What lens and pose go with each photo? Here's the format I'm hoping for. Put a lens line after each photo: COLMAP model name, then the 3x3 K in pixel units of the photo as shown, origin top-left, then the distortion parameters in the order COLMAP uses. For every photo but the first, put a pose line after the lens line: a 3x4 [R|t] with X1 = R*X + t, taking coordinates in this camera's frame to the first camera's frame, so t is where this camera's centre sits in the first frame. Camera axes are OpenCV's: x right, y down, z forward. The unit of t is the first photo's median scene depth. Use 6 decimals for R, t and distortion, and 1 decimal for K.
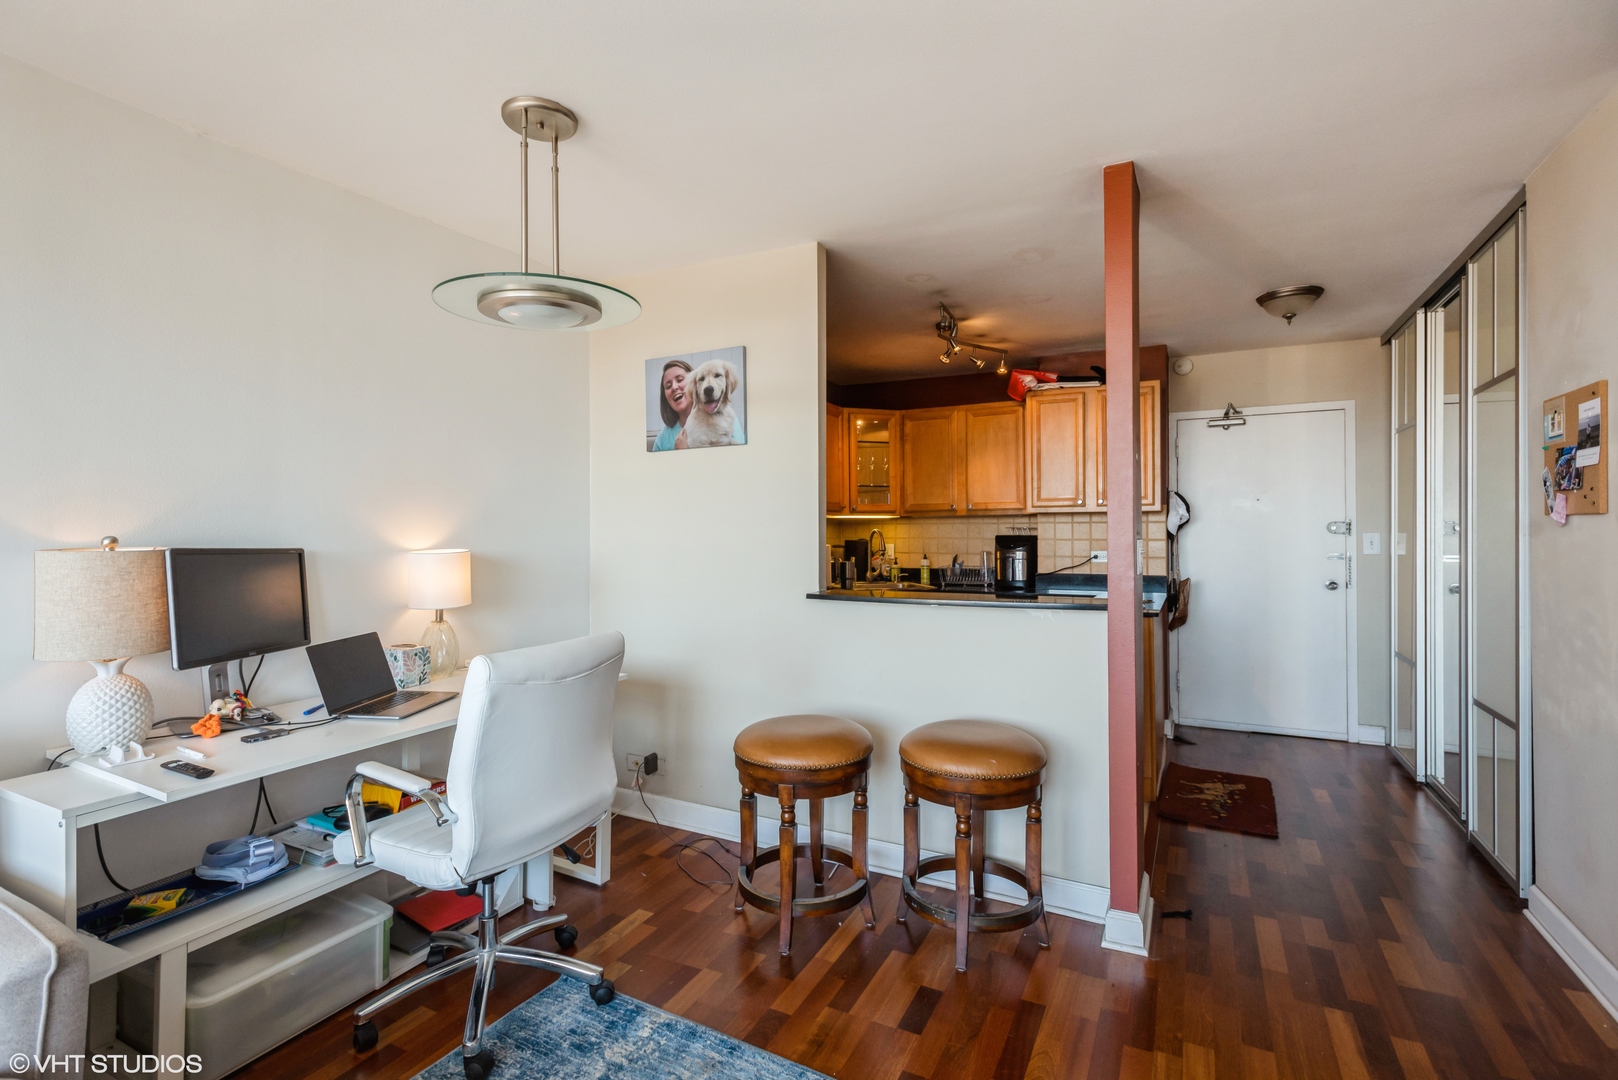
lens RADIAL K [[764.7, 0, 814.3], [0, 764.7, 523.3], [0, 0, 1]] dist [0.018180, 0.000217]
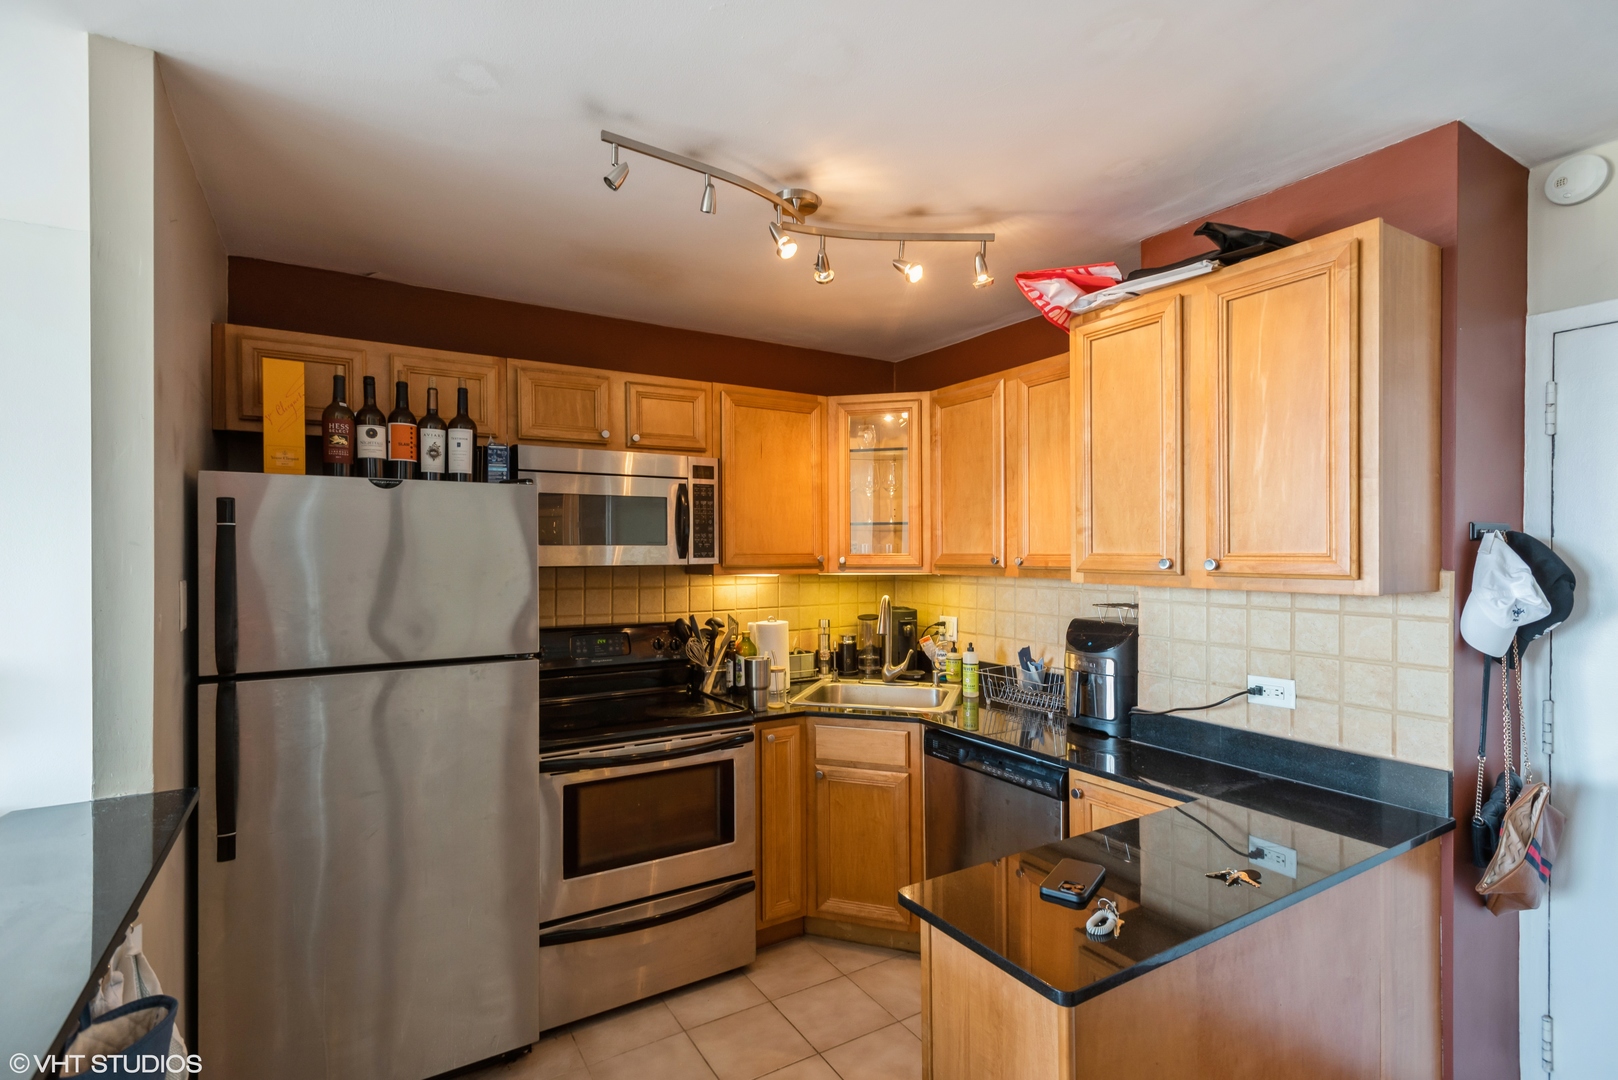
lens RADIAL K [[758.6, 0, 803.4], [0, 758.6, 552.3], [0, 0, 1]] dist [0.010745, -0.000083]
pose [[0.847188, 0.001240, -0.531291, 0.422479], [0.007648, 0.999865, 0.014529, -0.043848], [0.531238, -0.016372, 0.847065, 0.581113]]
